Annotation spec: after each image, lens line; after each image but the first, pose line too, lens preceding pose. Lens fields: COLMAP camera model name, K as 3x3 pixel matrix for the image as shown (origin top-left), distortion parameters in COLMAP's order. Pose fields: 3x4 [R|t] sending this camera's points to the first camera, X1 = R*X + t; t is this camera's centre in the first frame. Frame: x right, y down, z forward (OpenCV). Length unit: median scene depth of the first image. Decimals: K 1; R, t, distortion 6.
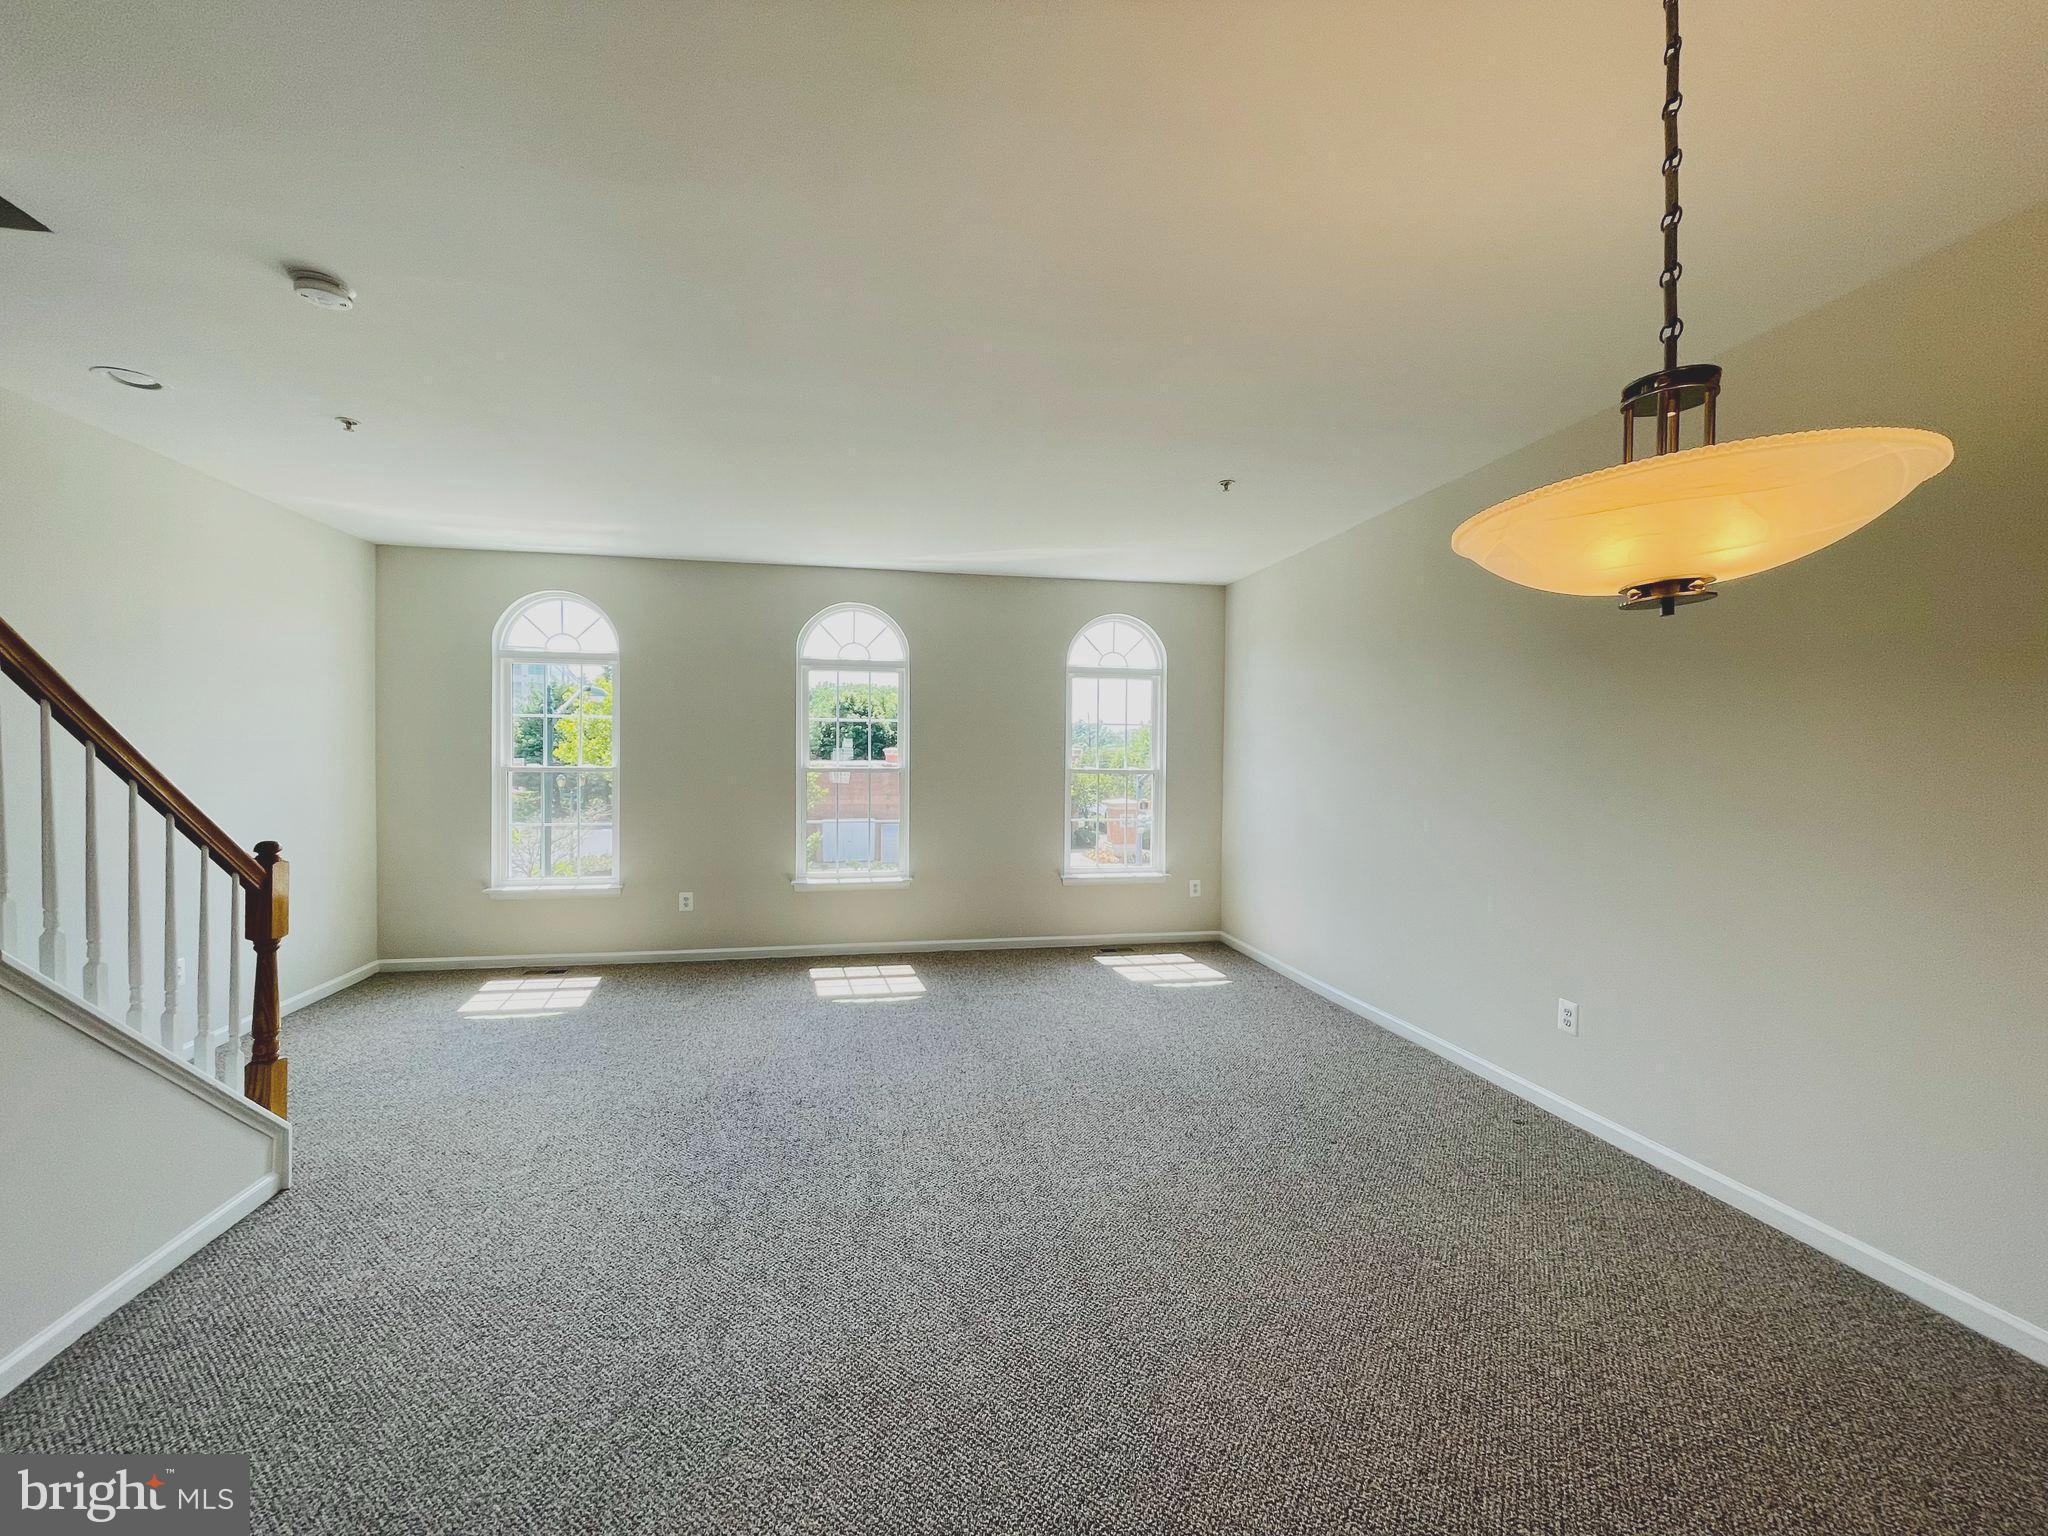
lens RADIAL K [[820.4, 0, 1021.5], [0, 820.4, 765.8], [0, 0, 1]] dist [-0.004371, 0.001538]
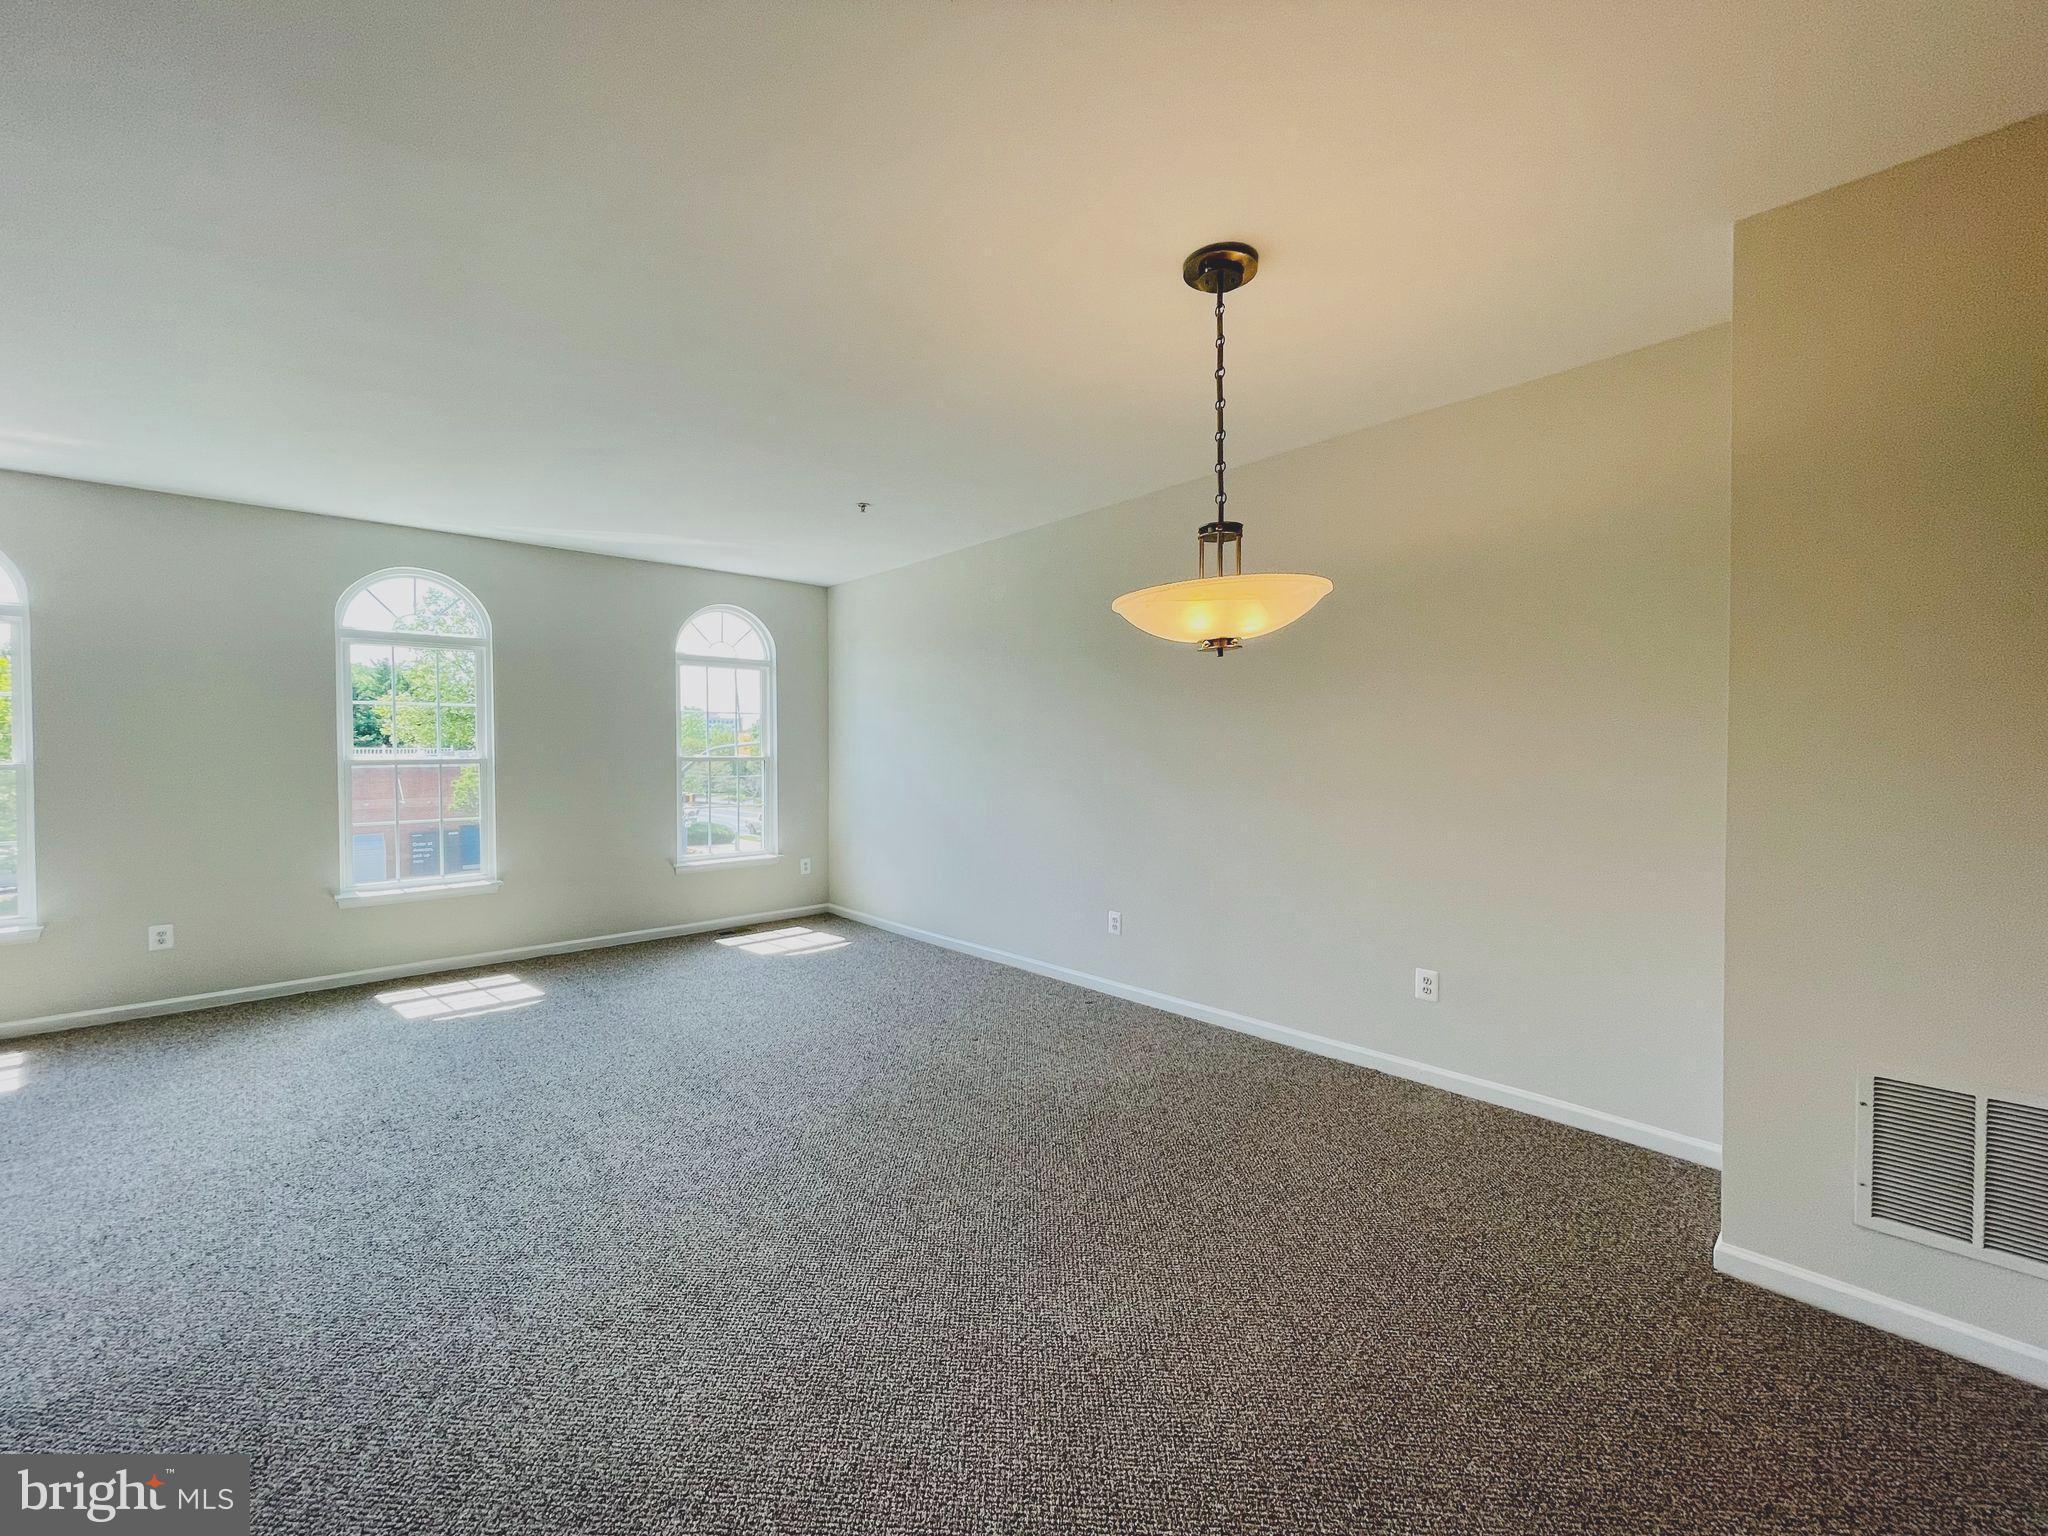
lens RADIAL K [[820.4, 0, 1019.9], [0, 820.4, 767.6], [0, 0, 1]] dist [-0.004371, 0.001538]
pose [[0.851743, -0.021899, 0.523502, -0.176035], [0.014247, 0.999725, 0.018640, 0.006790], [-0.523766, -0.008418, 0.851821, -0.101261]]
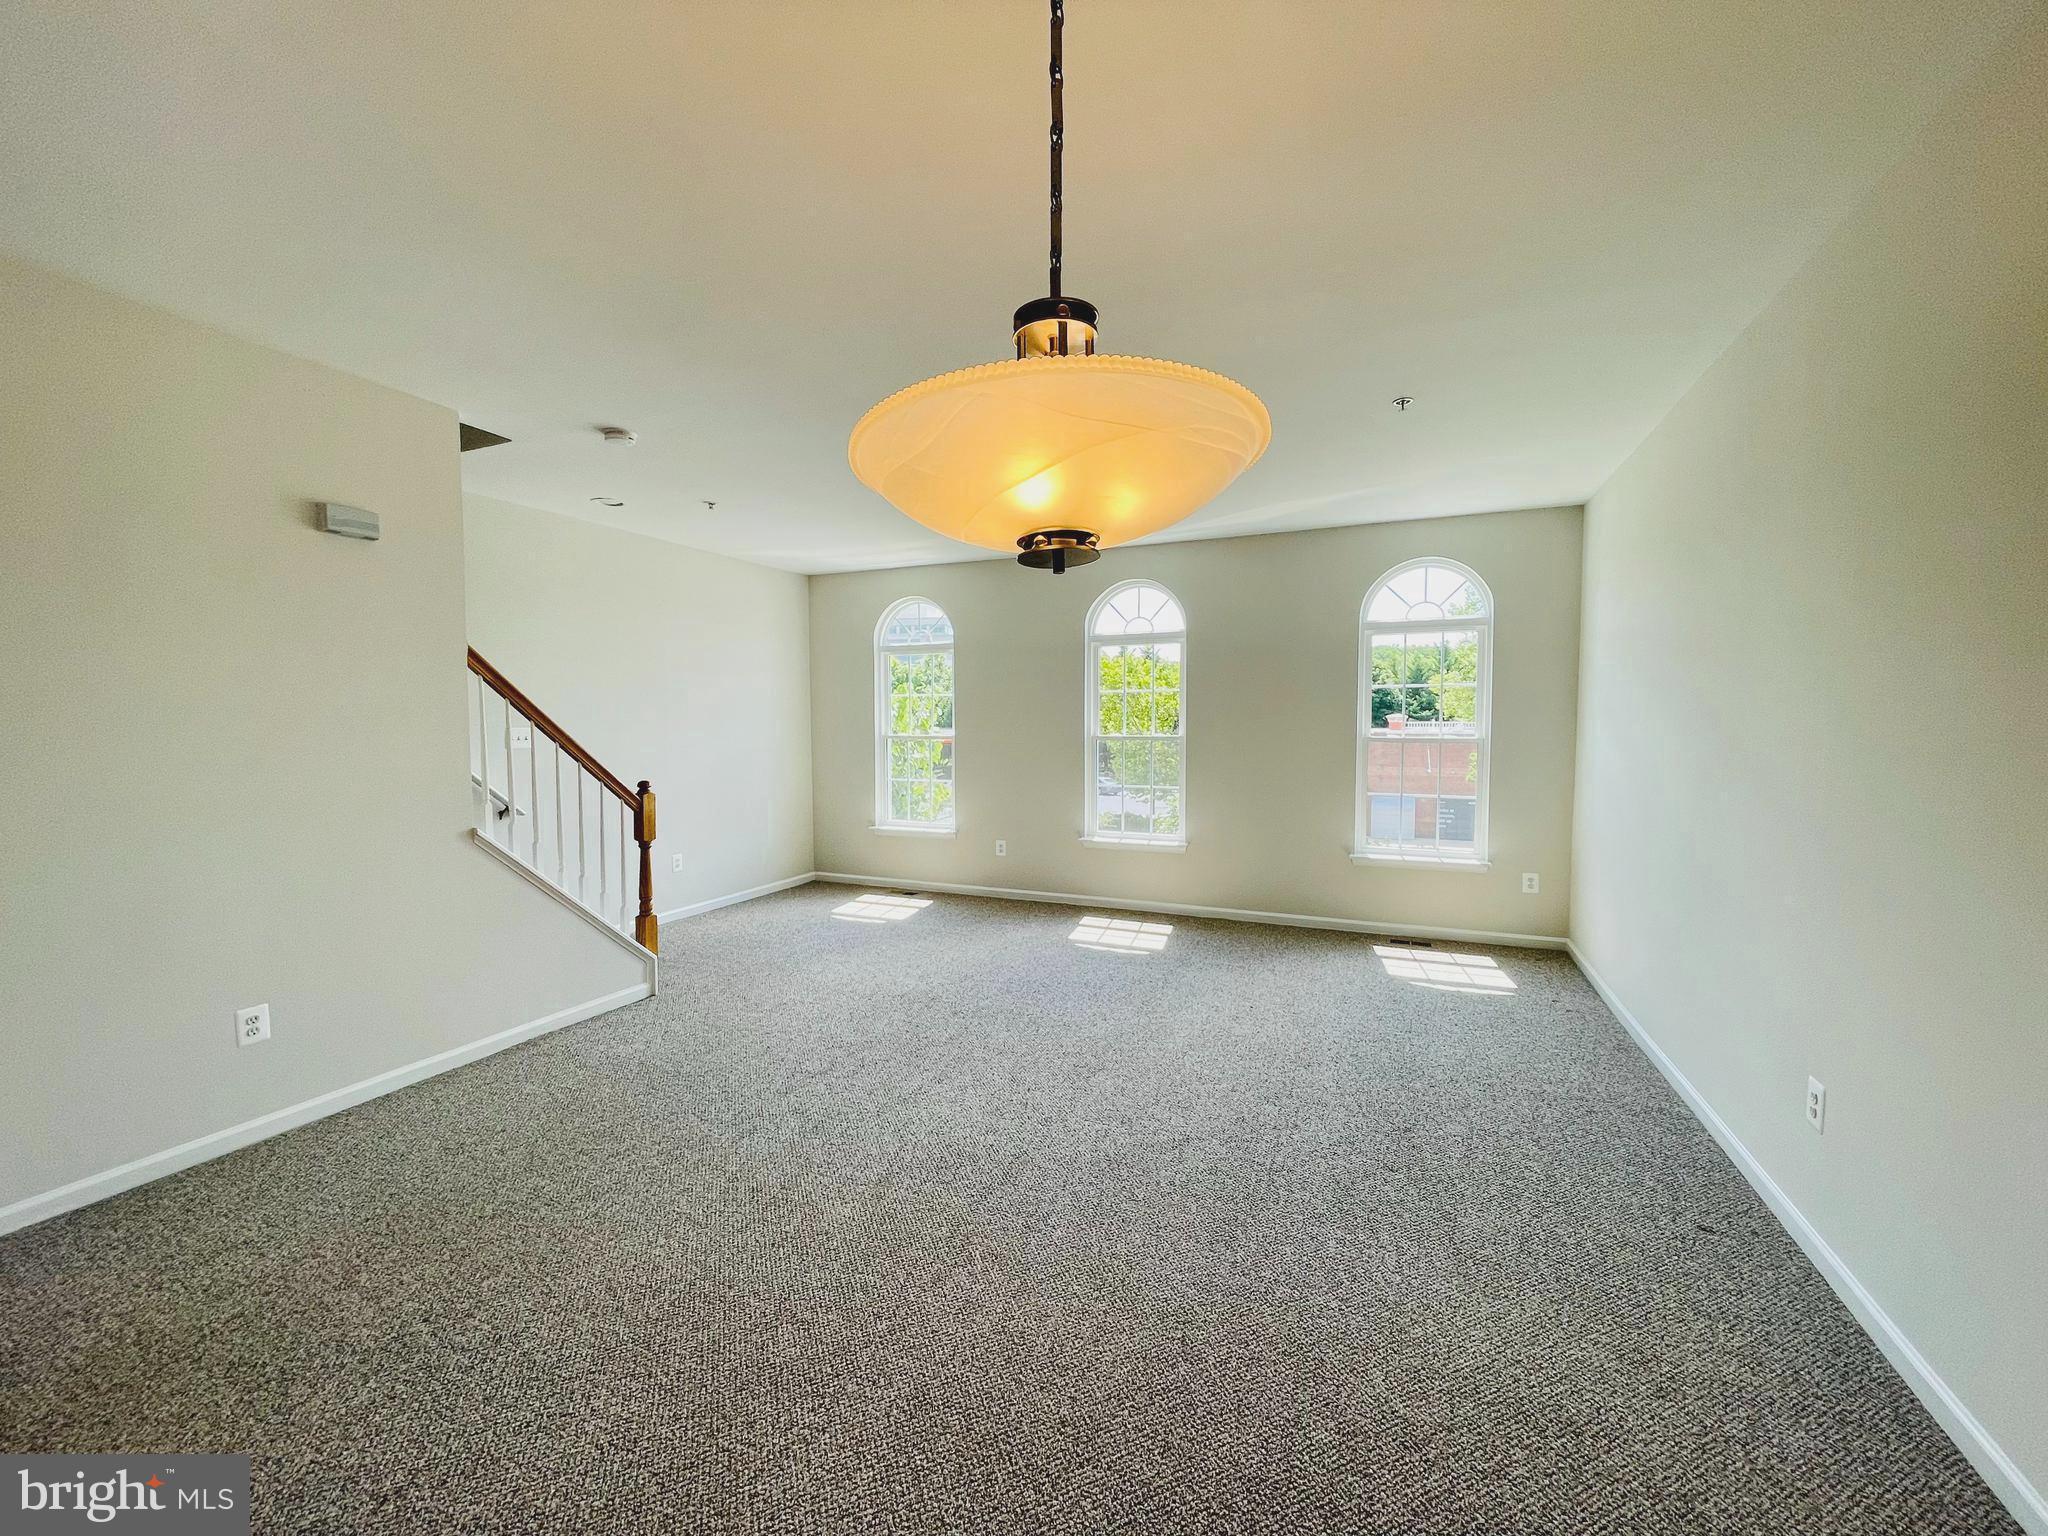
lens RADIAL K [[820.4, 0, 1025.4], [0, 820.4, 766.2], [0, 0, 1]] dist [-0.004371, 0.001538]
pose [[0.820419, 0.021367, -0.571364, 0.425786], [0.001058, 0.999243, 0.038887, 0.001098], [0.571762, -0.032509, 0.819775, 0.070163]]
